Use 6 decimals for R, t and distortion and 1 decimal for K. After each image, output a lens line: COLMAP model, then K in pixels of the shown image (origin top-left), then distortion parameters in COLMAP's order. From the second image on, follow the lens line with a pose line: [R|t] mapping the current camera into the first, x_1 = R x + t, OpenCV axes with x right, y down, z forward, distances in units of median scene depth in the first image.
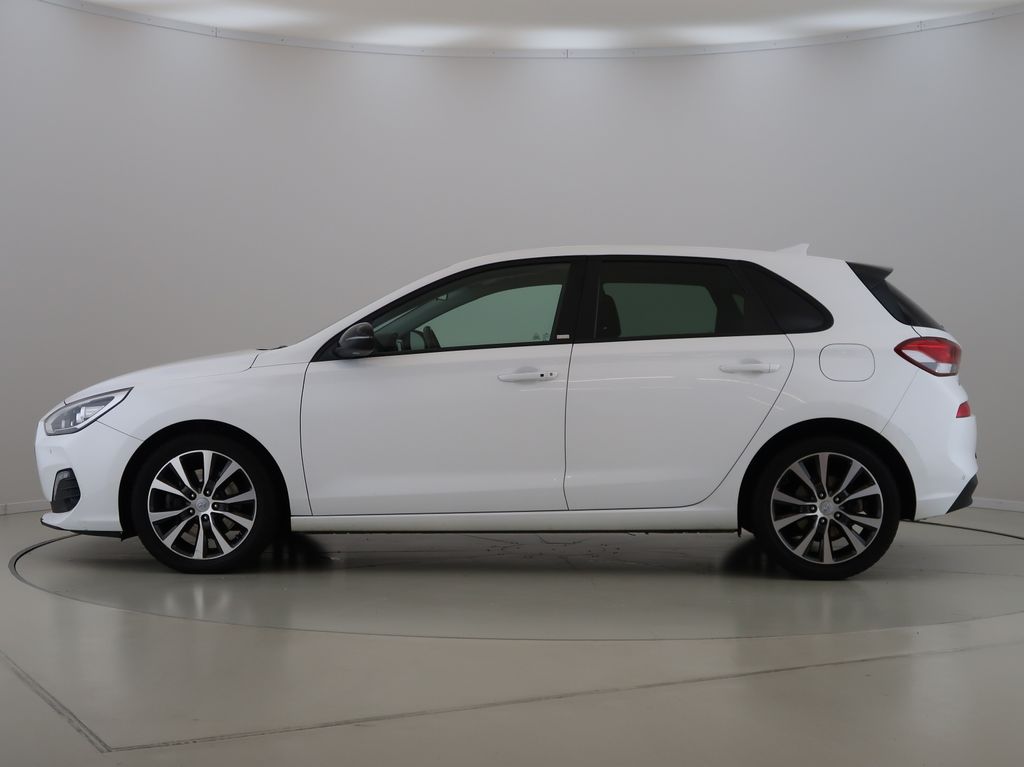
lens RADIAL K [[510.5, 0, 512.0], [0, 510.5, 383.5], [0, 0, 1]] dist [0.003069, 0.000347]
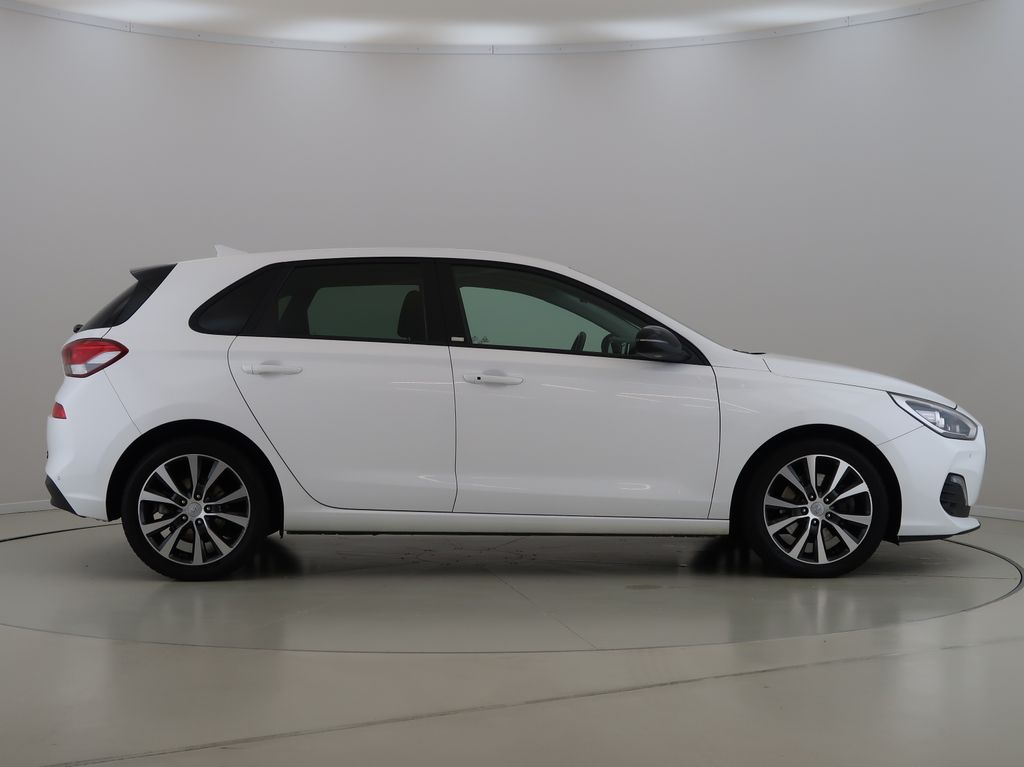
lens RADIAL K [[516.4, 0, 512.0], [0, 516.4, 383.5], [0, 0, 1]] dist [0.003737, 0.000605]
pose [[0.999919, -0.007196, 0.010493, 0.129593], [0.007229, 0.999969, -0.003123, -0.003726], [-0.010471, 0.003199, 0.999940, 0.012861]]
